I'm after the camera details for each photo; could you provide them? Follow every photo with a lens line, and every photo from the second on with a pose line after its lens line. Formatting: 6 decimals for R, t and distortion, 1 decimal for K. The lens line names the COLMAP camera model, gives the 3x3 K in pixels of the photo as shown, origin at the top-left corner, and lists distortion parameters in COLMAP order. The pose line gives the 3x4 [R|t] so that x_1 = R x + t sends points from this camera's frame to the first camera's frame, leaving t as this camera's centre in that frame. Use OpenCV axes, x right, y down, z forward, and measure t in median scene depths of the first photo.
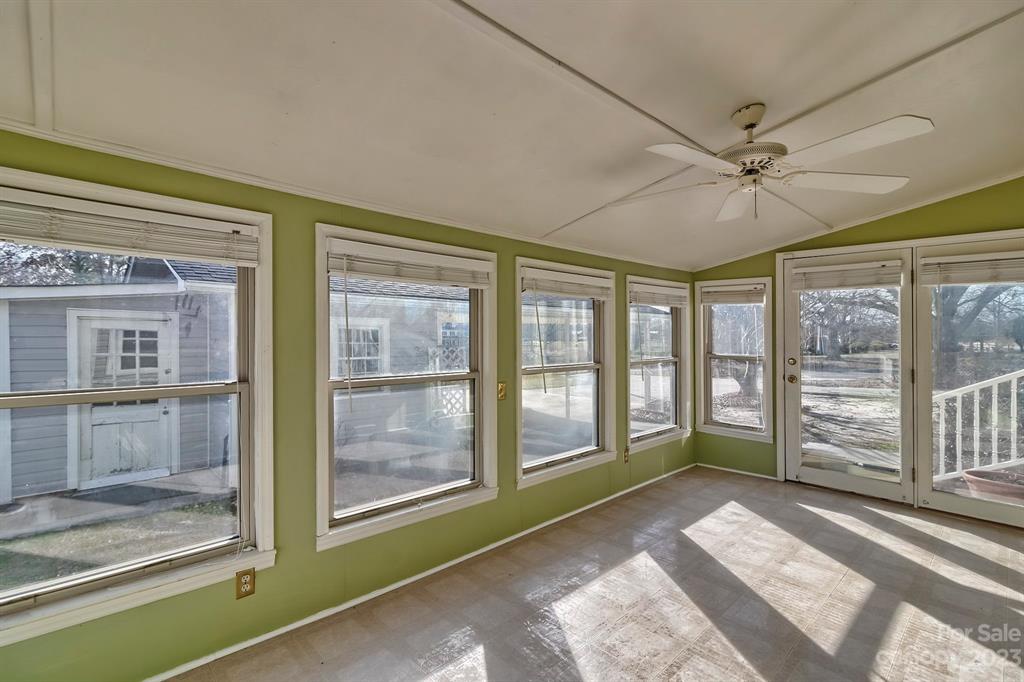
lens RADIAL K [[478.0, 0, 512.7], [0, 478.0, 337.1], [0, 0, 1]] dist [0.004046, -0.000647]
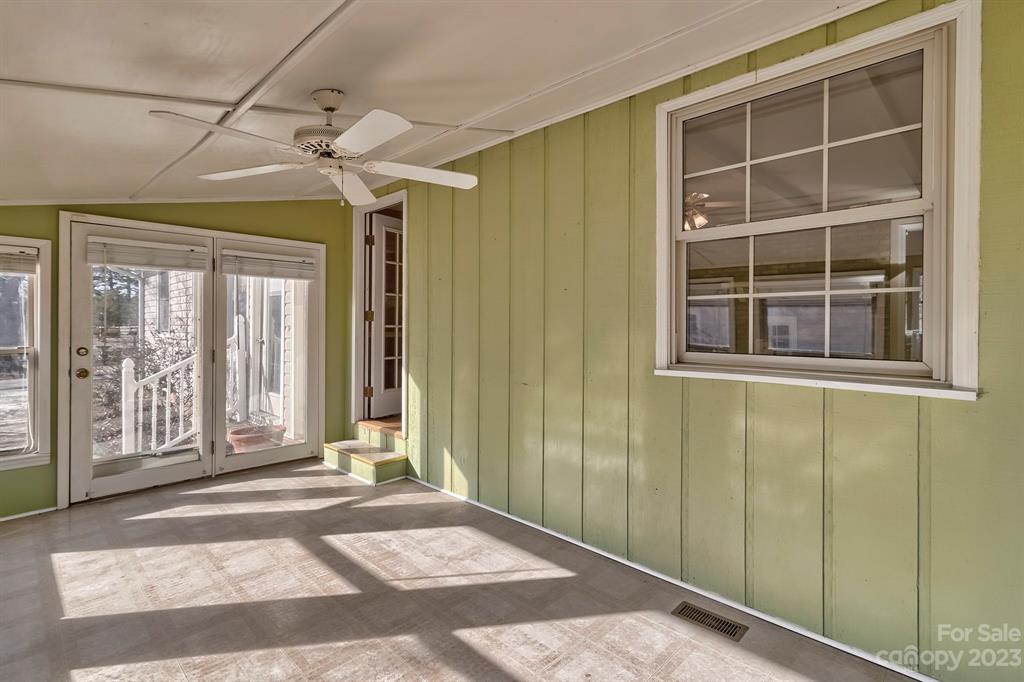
lens RADIAL K [[478.0, 0, 525.2], [0, 478.0, 320.3], [0, 0, 1]] dist [0.004046, -0.000647]
pose [[-0.031077, -0.004189, 0.999508, -0.299629], [0.002750, 0.999987, 0.004277, -0.003066], [-0.999513, 0.002881, -0.031065, 0.366500]]
